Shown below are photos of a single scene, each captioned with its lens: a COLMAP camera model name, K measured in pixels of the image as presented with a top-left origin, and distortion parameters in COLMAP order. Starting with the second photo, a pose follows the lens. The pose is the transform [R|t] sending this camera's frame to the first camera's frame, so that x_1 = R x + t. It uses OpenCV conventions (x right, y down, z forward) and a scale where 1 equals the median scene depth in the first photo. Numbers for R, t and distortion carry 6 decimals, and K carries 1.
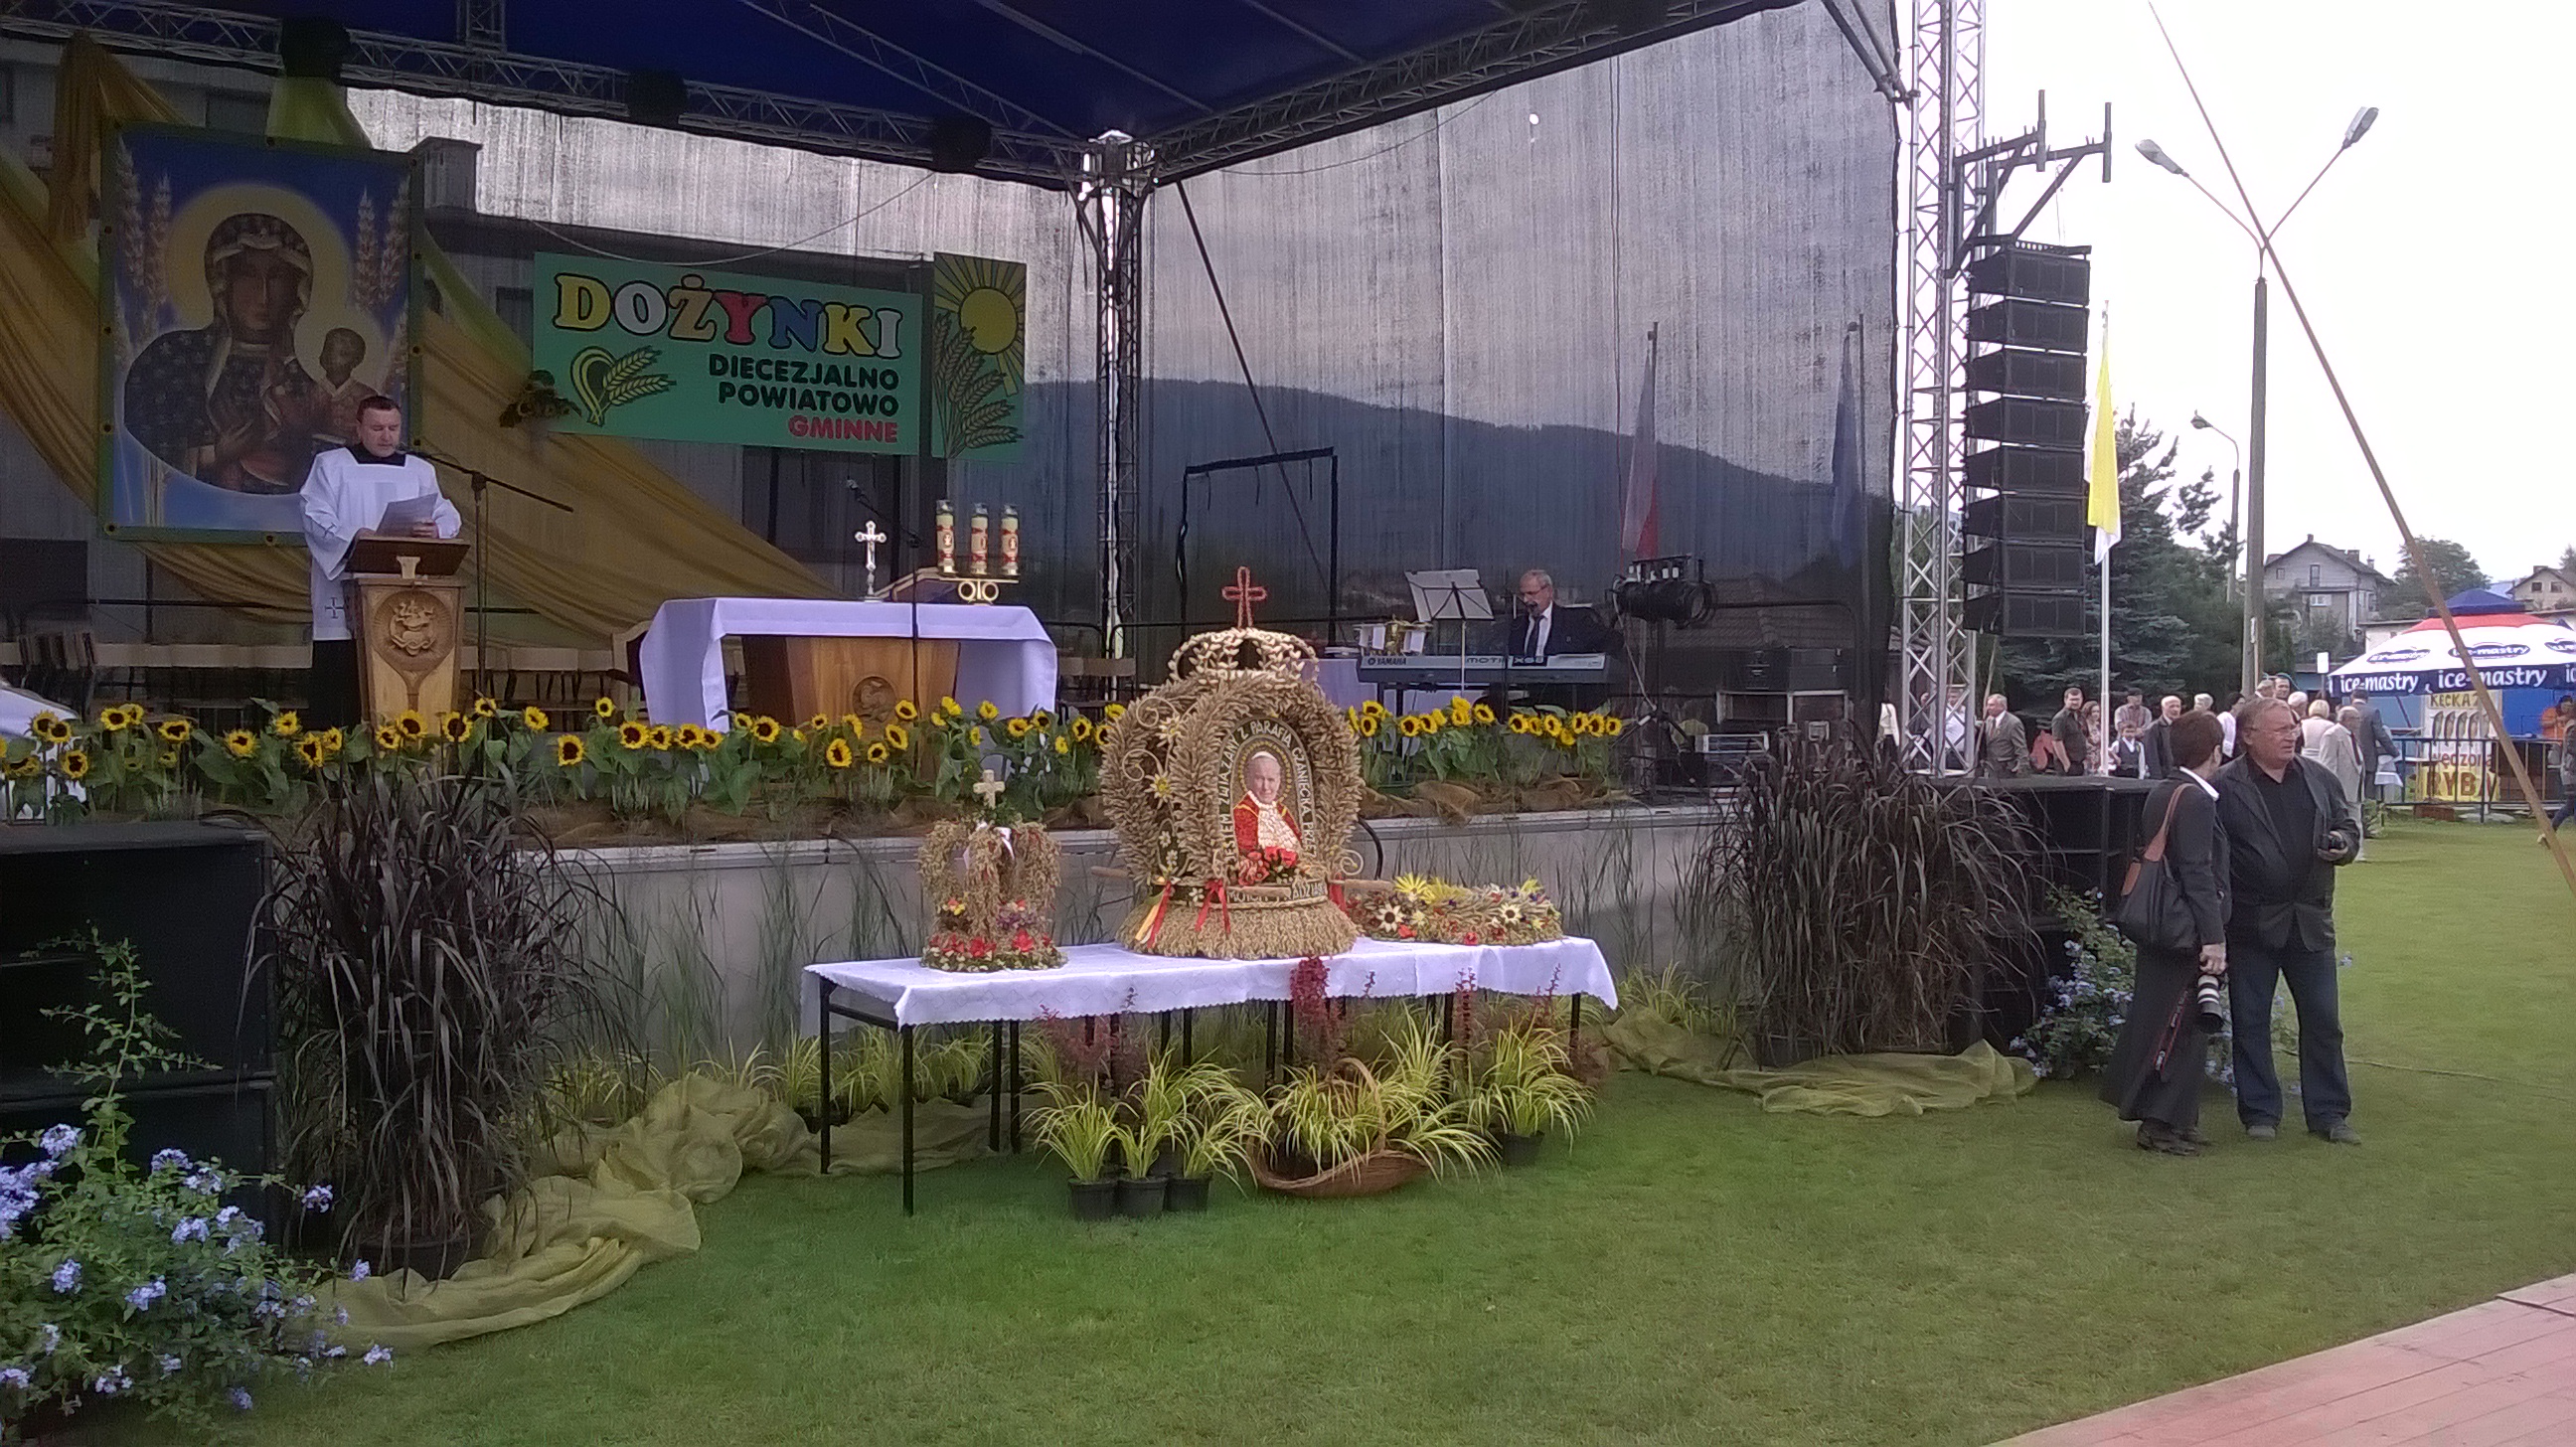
lens RADIAL K [[1869.9, 0, 1213.8], [0, 1869.9, 899.1], [0, 0, 1]] dist [0.019480, -0.002817]
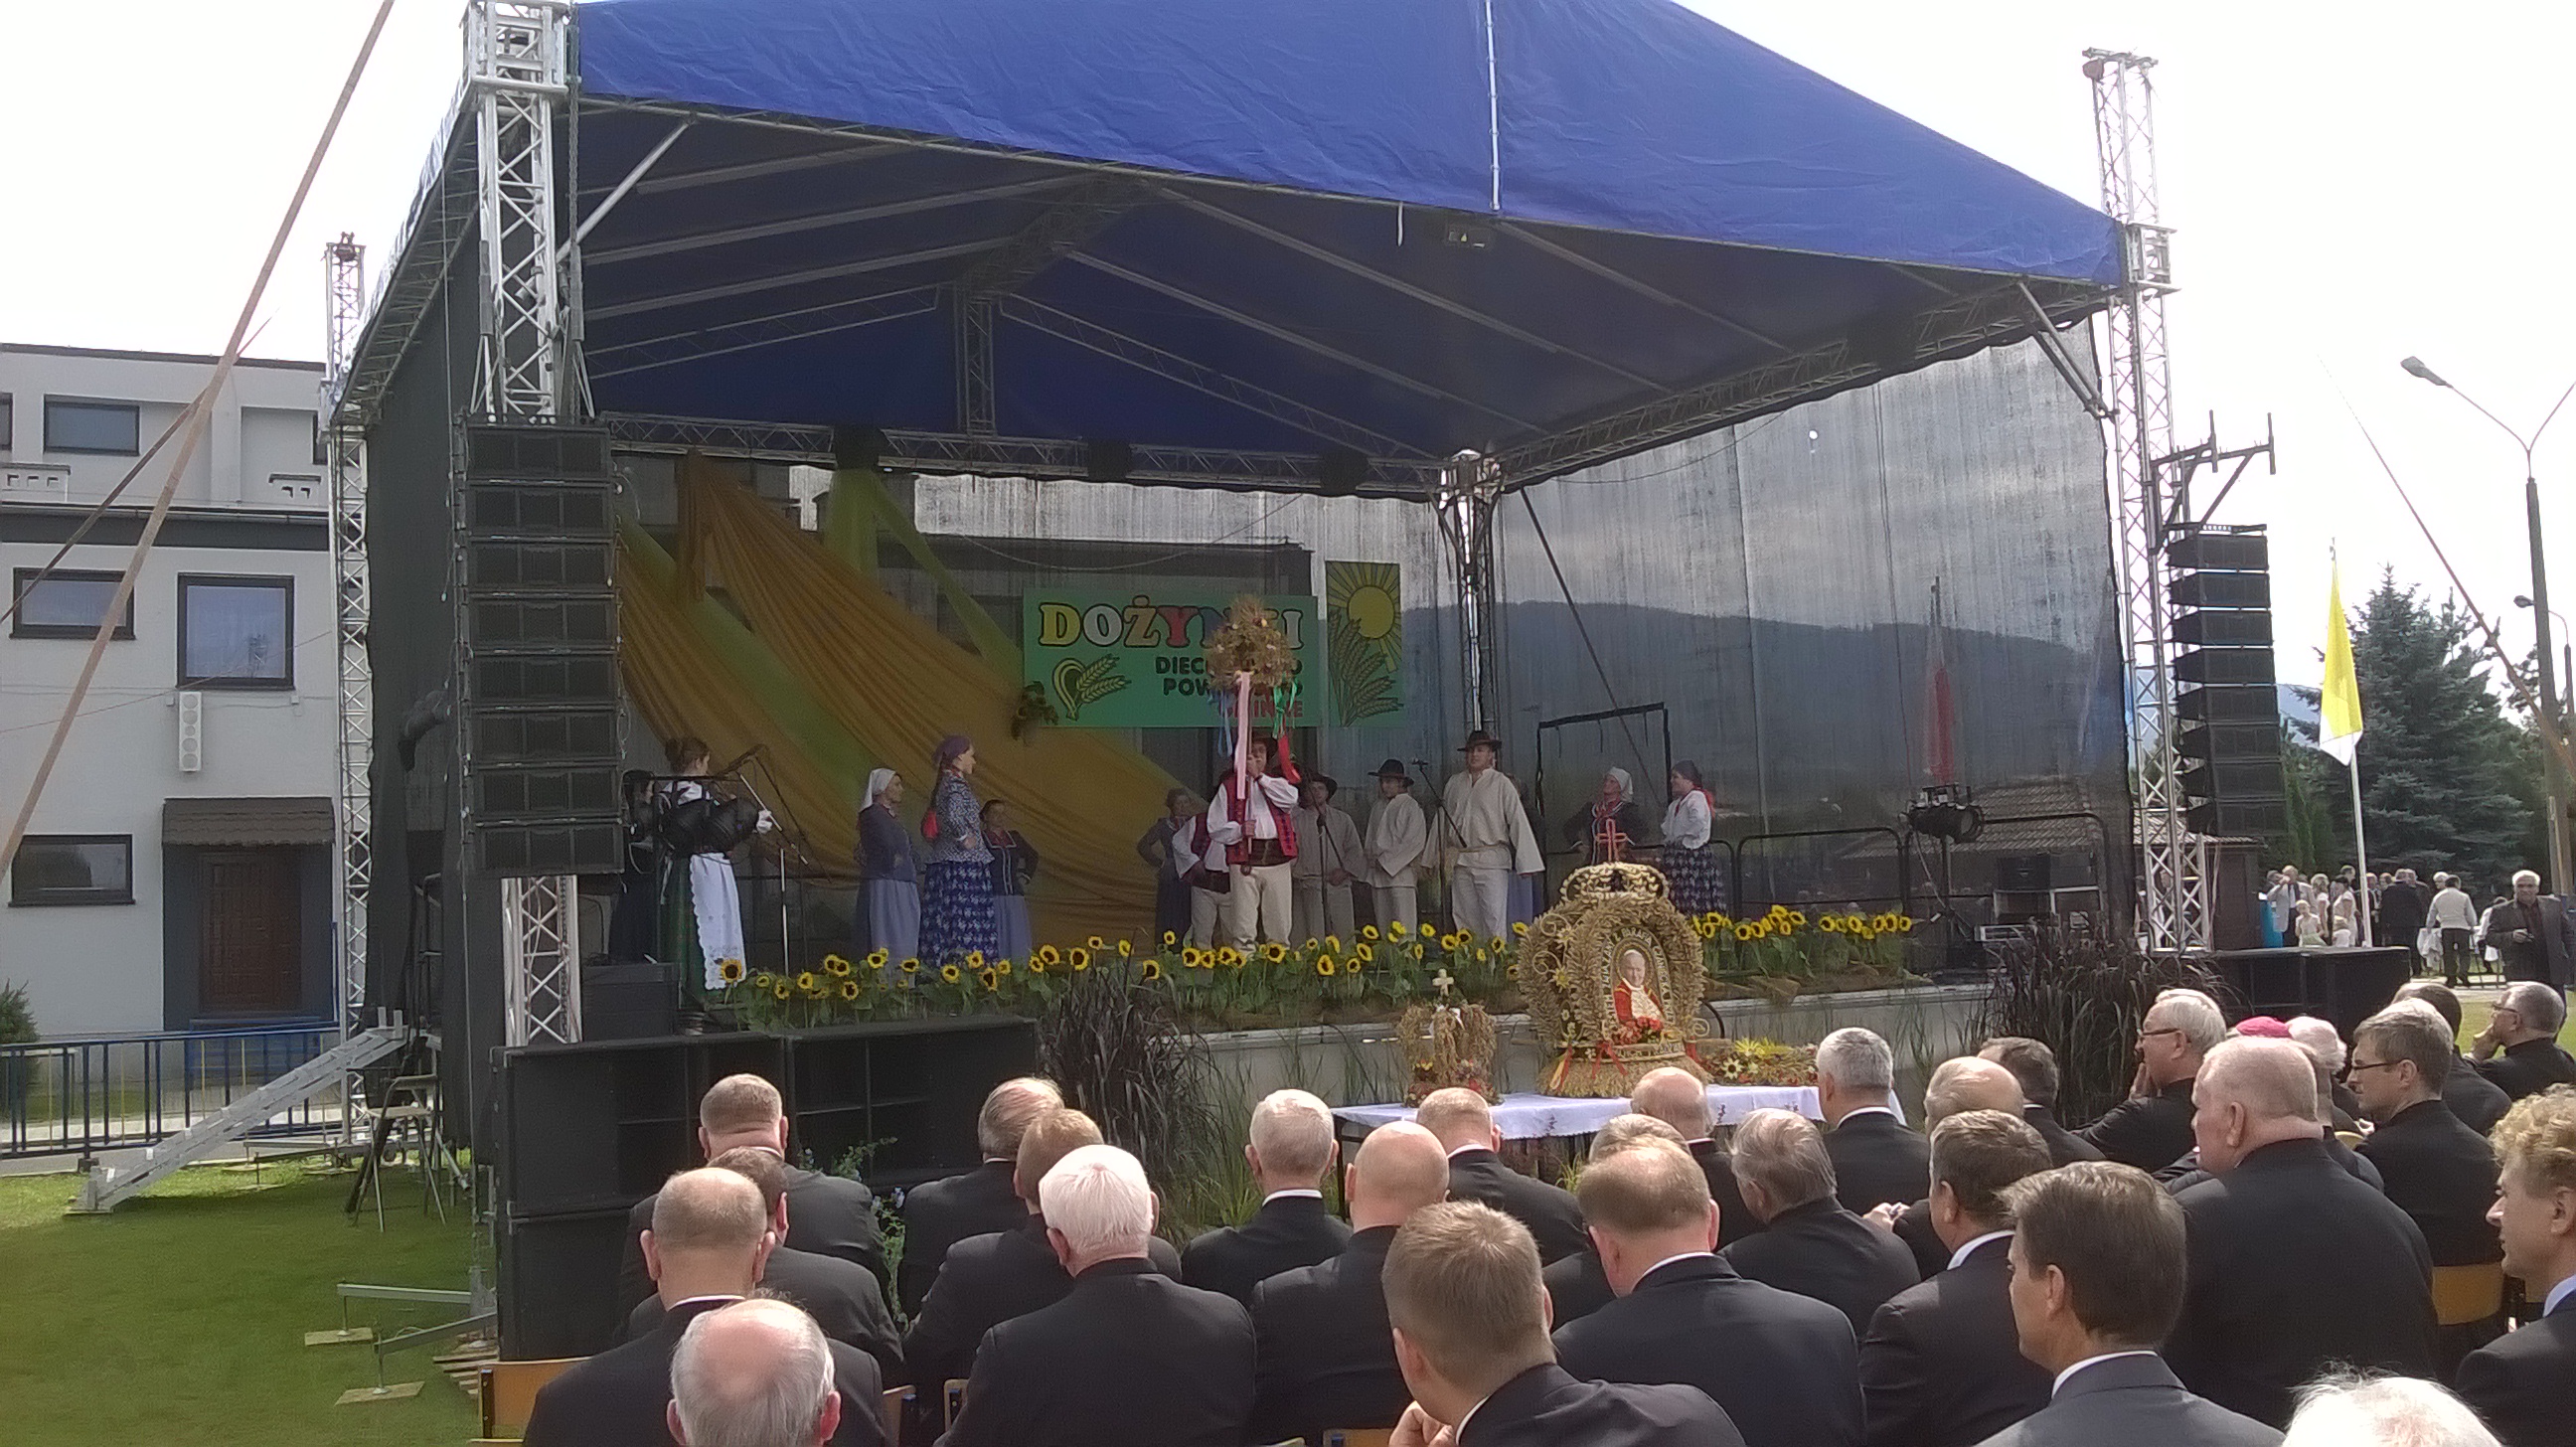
lens RADIAL K [[2323.0, 0, 1377.8], [0, 2323.0, 792.0], [0, 0, 1]] dist [0.049496, -0.196206]
pose [[0.997297, -0.046762, -0.056683, -0.041882], [0.036933, 0.985854, -0.163488, 0.057856], [0.063526, 0.160953, 0.984916, -0.523010]]
